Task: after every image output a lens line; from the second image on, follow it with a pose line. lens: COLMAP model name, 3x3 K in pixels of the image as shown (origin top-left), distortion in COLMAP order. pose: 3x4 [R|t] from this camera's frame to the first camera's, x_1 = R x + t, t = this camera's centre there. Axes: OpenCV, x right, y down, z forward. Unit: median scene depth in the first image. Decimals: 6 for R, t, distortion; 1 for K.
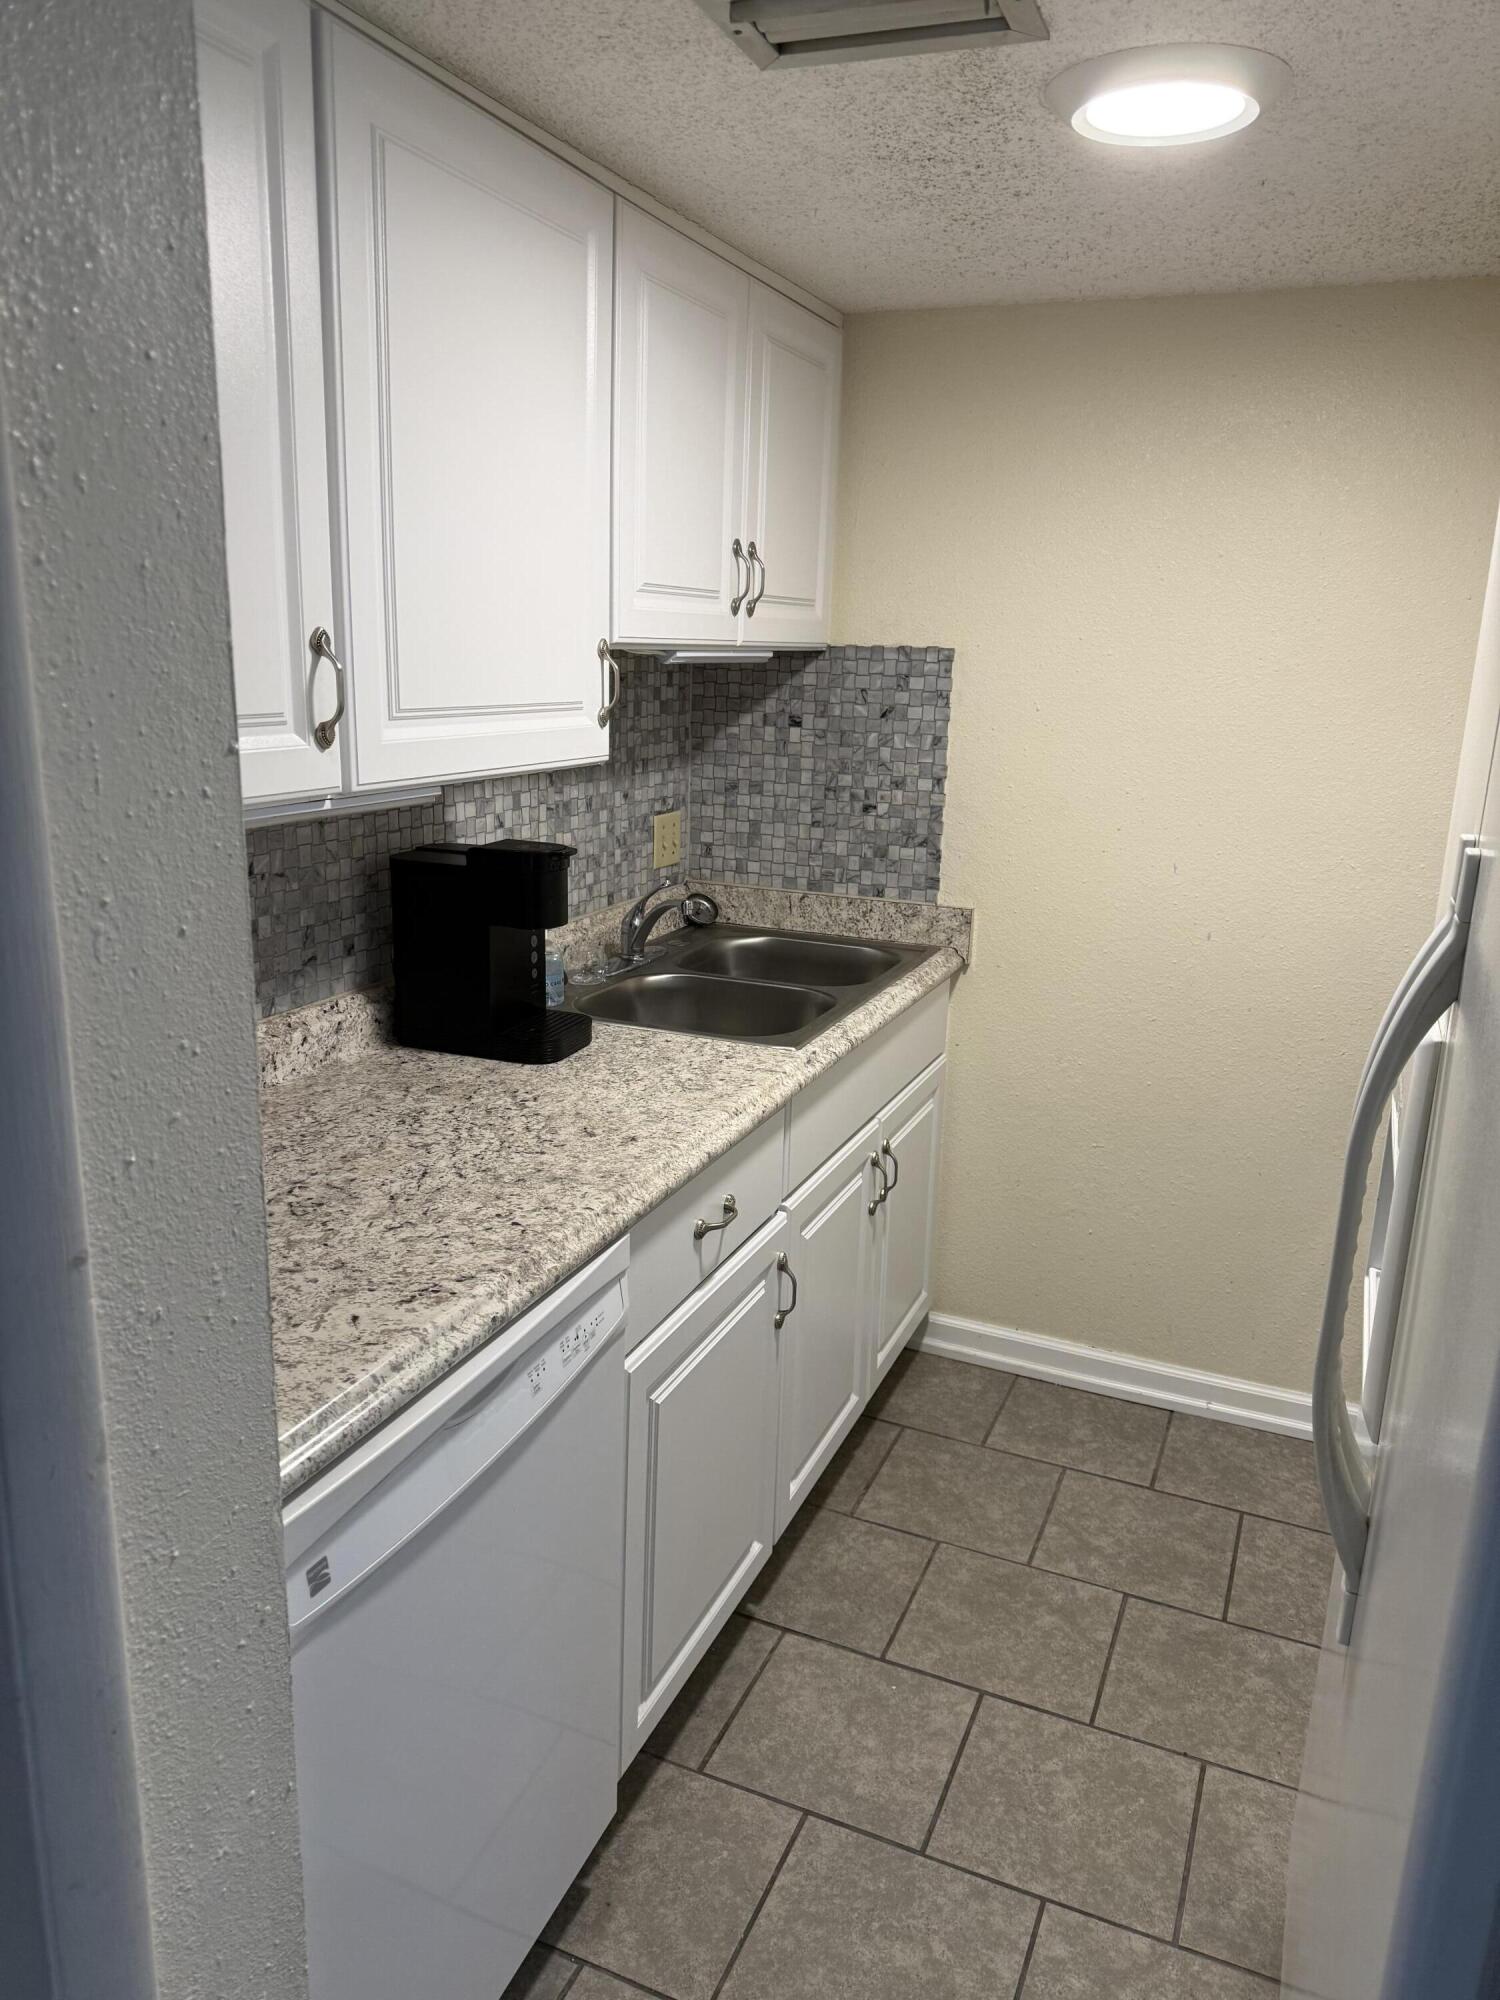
lens RADIAL K [[1425.7, 0, 750.0], [0, 1425.7, 1000.0], [0, 0, 1]] dist [-0.009436, -0.005161]
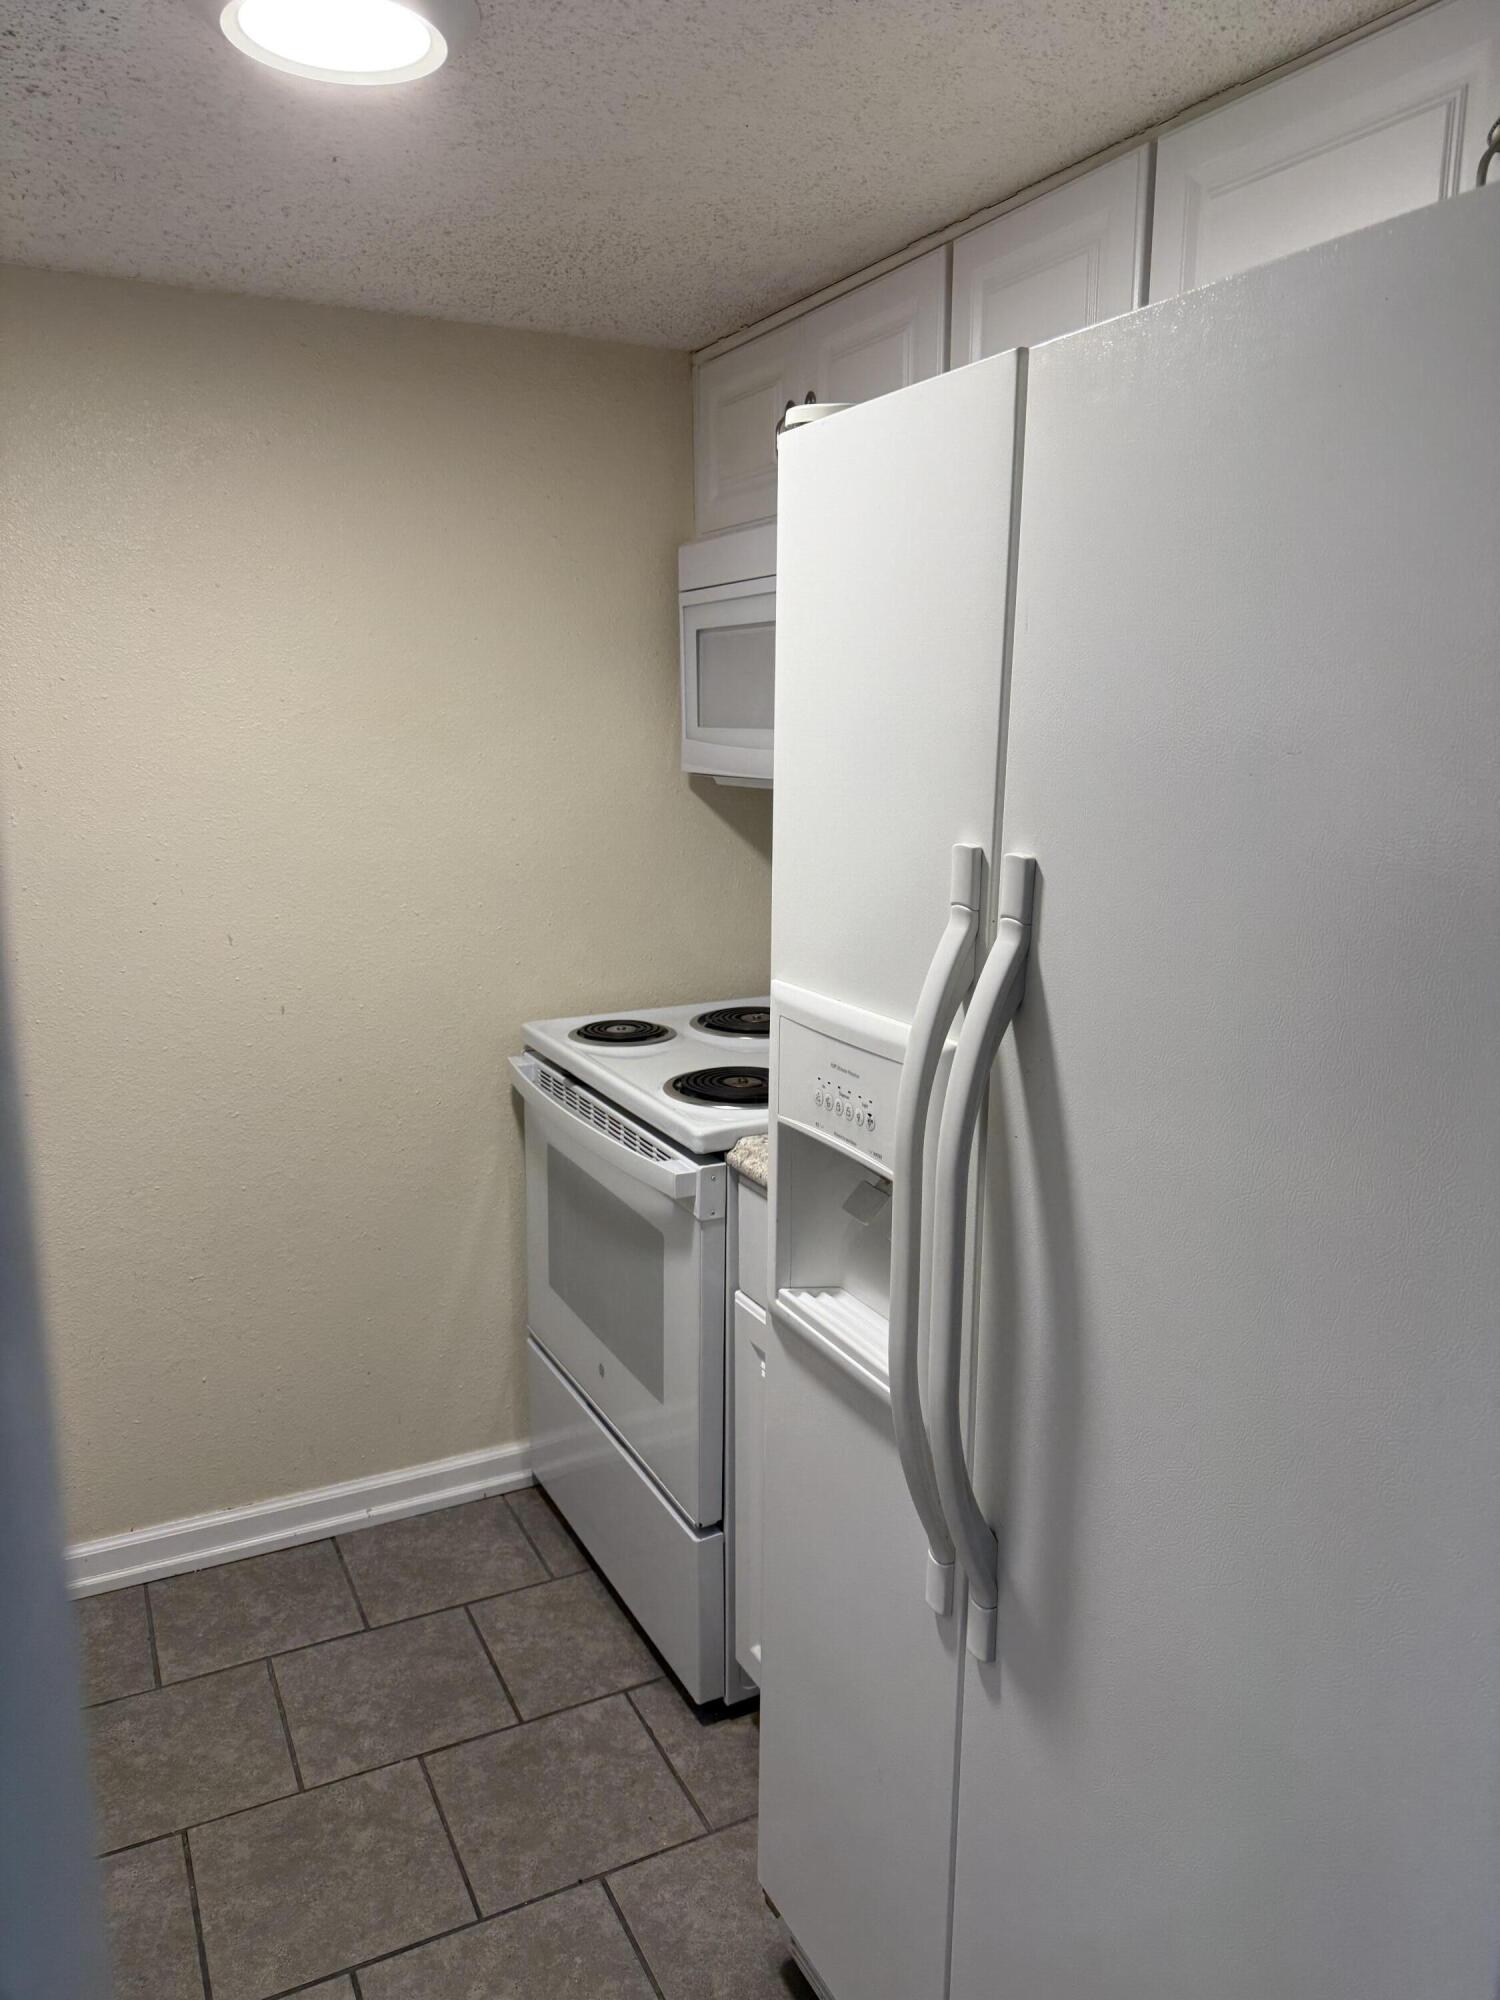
lens RADIAL K [[1425.7, 0, 750.0], [0, 1425.7, 1000.0], [0, 0, 1]] dist [-0.009436, -0.005161]
pose [[0.638500, -0.178519, 0.748632, -0.177163], [0.210508, 0.976142, 0.053232, -0.040487], [-0.740273, 0.123605, 0.660846, 0.213367]]
